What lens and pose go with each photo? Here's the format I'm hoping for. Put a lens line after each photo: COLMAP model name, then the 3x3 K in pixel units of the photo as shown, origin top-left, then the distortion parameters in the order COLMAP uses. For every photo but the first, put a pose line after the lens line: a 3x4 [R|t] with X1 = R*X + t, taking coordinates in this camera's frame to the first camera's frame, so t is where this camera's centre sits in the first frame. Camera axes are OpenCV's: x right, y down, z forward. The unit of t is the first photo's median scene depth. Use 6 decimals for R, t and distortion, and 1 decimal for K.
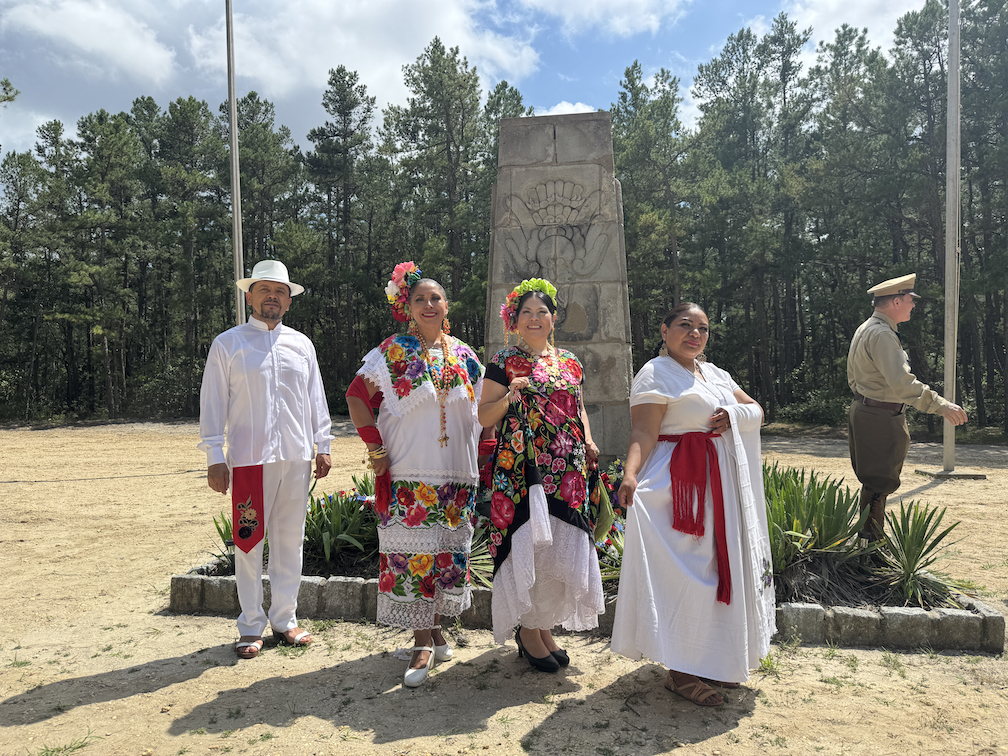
lens RADIAL K [[709.7, 0, 467.3], [0, 709.7, 379.6], [0, 0, 1]] dist [0.027373, -0.005664]
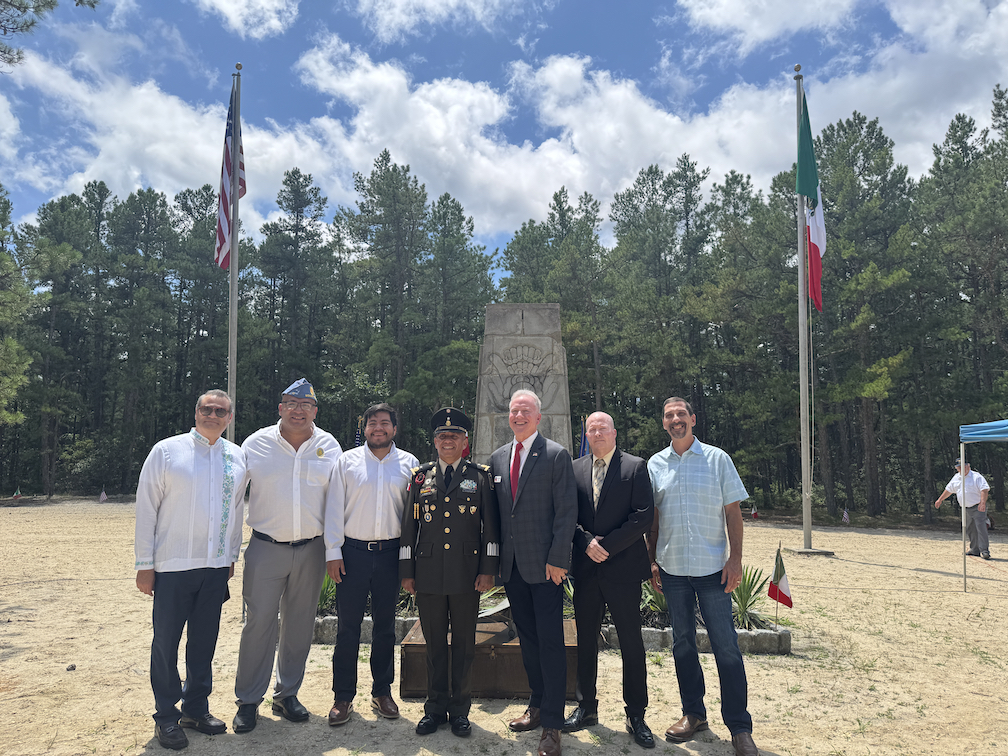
lens RADIAL K [[715.1, 0, 472.8], [0, 715.1, 376.4], [0, 0, 1]] dist [0.061200, -0.118692]
pose [[0.993281, 0.027861, 0.112327, -0.028684], [-0.015230, 0.993617, -0.111775, -0.009020], [-0.114724, 0.109314, 0.987365, -0.090116]]
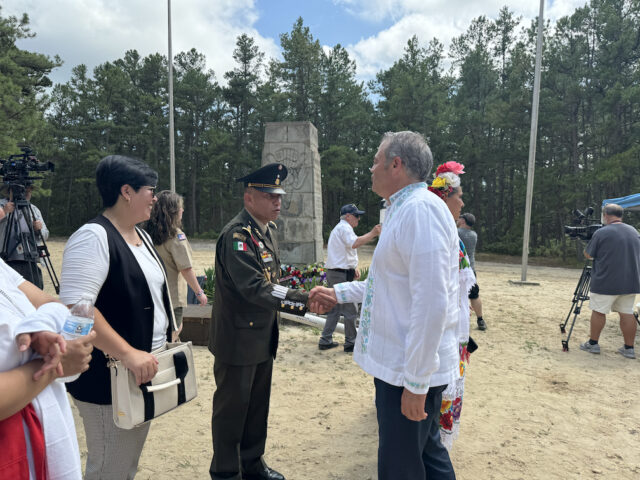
lens RADIAL K [[454.0, 0, 300.2], [0, 454.0, 239.0], [0, 0, 1]] dist [0.061200, -0.118692]
pose [[0.996933, 0.028360, -0.072943, 0.056385], [-0.025085, 0.998653, 0.045427, -0.009491], [0.074133, -0.043458, 0.996301, -0.103919]]
